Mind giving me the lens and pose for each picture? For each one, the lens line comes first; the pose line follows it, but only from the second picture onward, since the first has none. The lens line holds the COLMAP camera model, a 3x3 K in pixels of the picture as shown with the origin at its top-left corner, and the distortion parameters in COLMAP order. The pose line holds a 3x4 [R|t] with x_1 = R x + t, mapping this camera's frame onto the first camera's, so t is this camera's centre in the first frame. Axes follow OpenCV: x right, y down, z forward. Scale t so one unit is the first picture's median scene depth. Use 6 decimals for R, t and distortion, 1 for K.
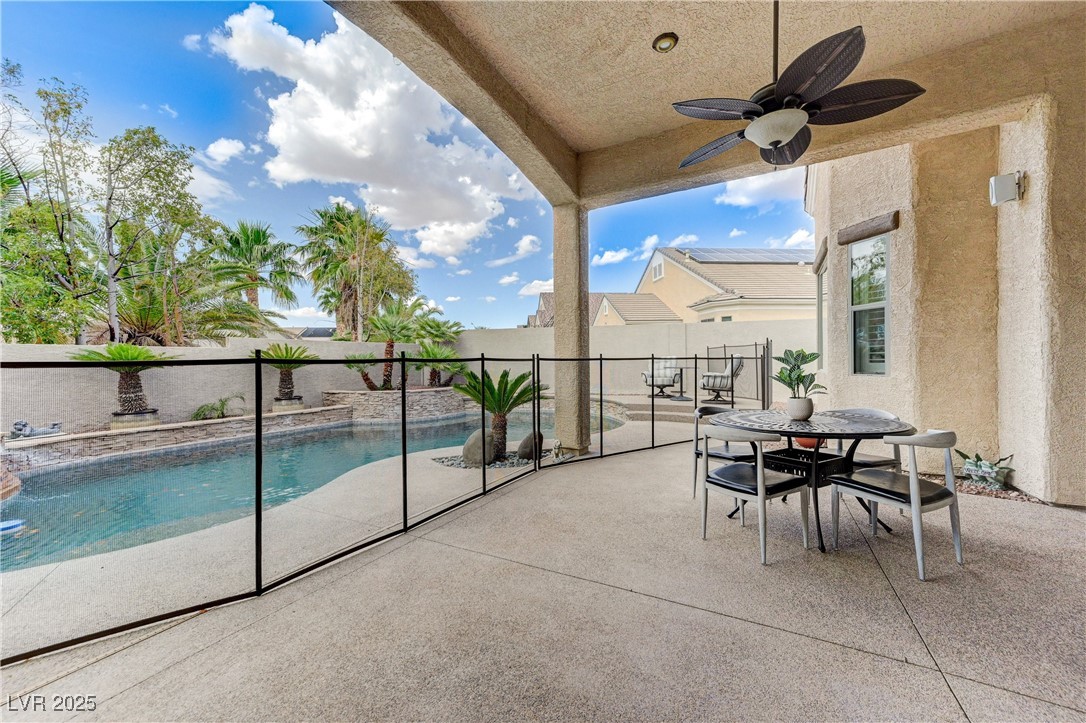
lens RADIAL K [[423.5, 0, 544.8], [0, 423.5, 370.1], [0, 0, 1]] dist [0.022235, 0.001387]
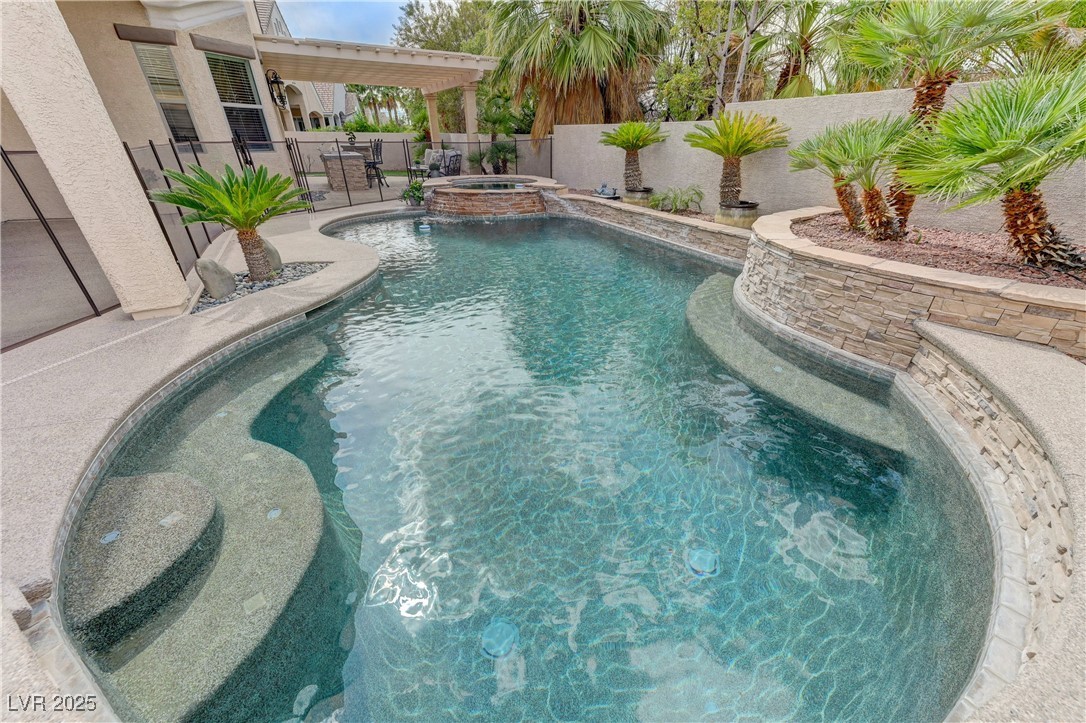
lens RADIAL K [[423.5, 0, 546.3], [0, 423.5, 358.0], [0, 0, 1]] dist [0.022235, 0.001387]
pose [[-0.560483, 0.402735, -0.723646, 0.157803], [-0.006008, 0.871793, 0.489837, -0.052012], [0.828144, 0.278893, -0.486206, 1.187120]]
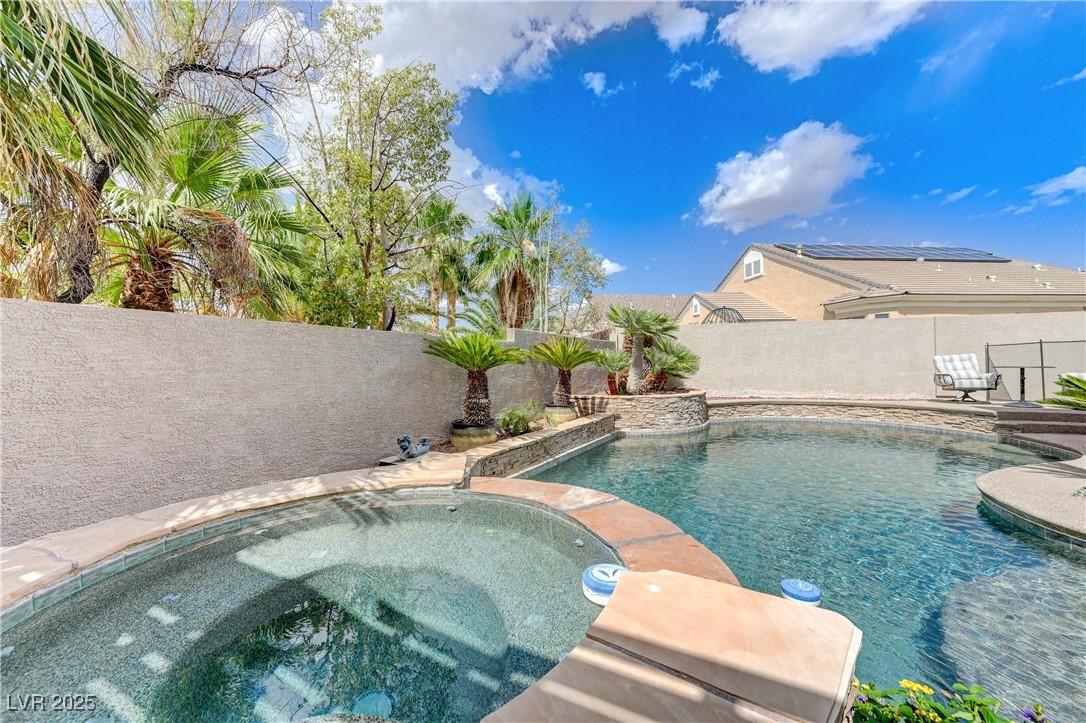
lens RADIAL K [[423.5, 0, 546.1], [0, 423.5, 362.4], [0, 0, 1]] dist [0.022235, 0.001387]
pose [[0.999776, -0.000986, 0.021131, -0.669509], [0.001616, 0.999554, -0.029809, 0.009818], [-0.021092, 0.029837, 0.999332, 0.197953]]
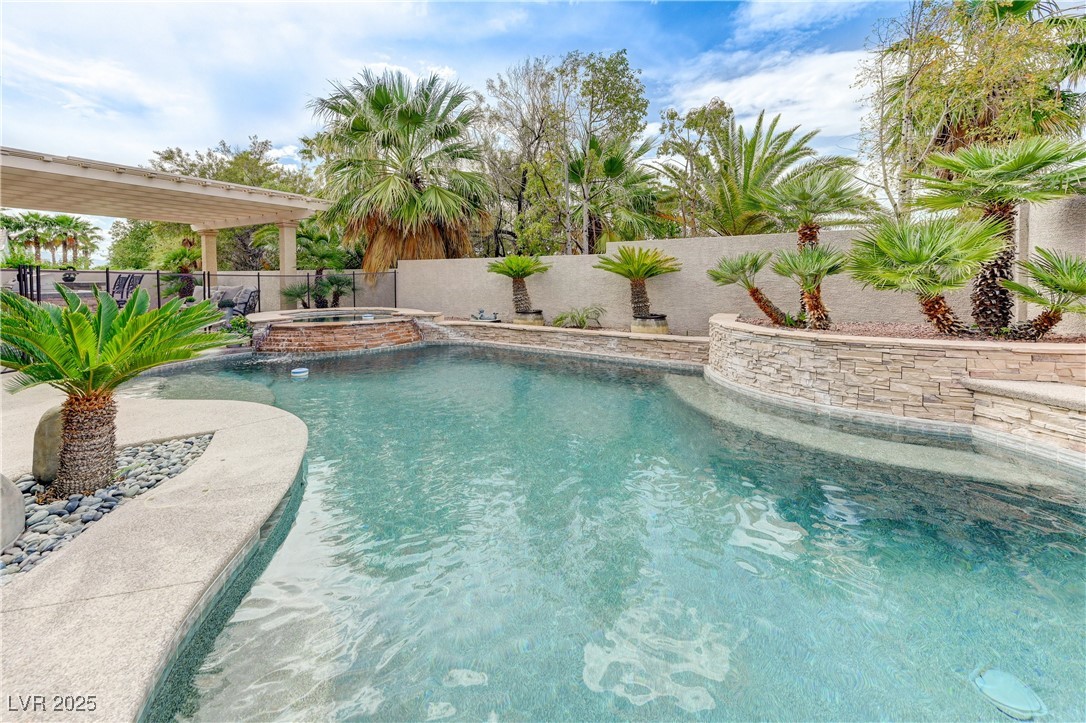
lens RADIAL K [[423.5, 0, 536.0], [0, 423.5, 283.2], [0, 0, 1]] dist [0.022235, 0.001387]
pose [[-0.053625, 0.027983, -0.998169, 0.176439], [-0.019738, 0.999382, 0.029078, -0.012478], [0.998366, 0.021261, -0.053039, 0.875439]]
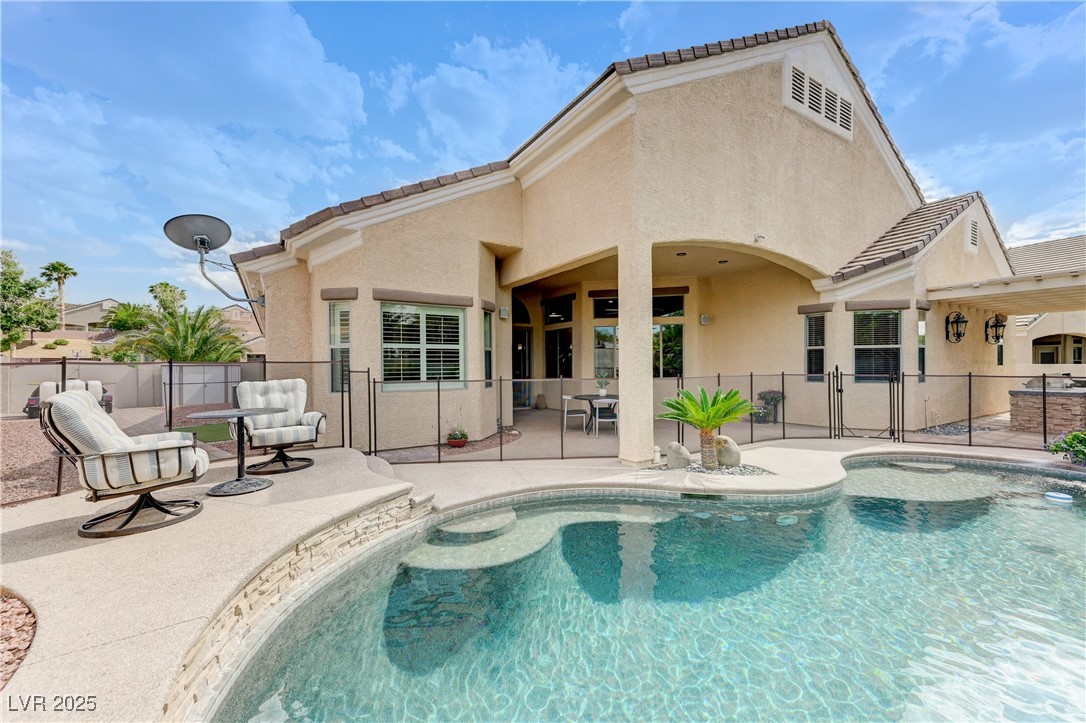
lens RADIAL K [[423.5, 0, 548.6], [0, 423.5, 368.8], [0, 0, 1]] dist [0.022235, 0.001387]
pose [[-0.875793, 0.017637, 0.482364, -0.163696], [0.029540, 0.999417, 0.017091, -0.053706], [-0.481781, 0.029217, -0.875804, 1.325521]]
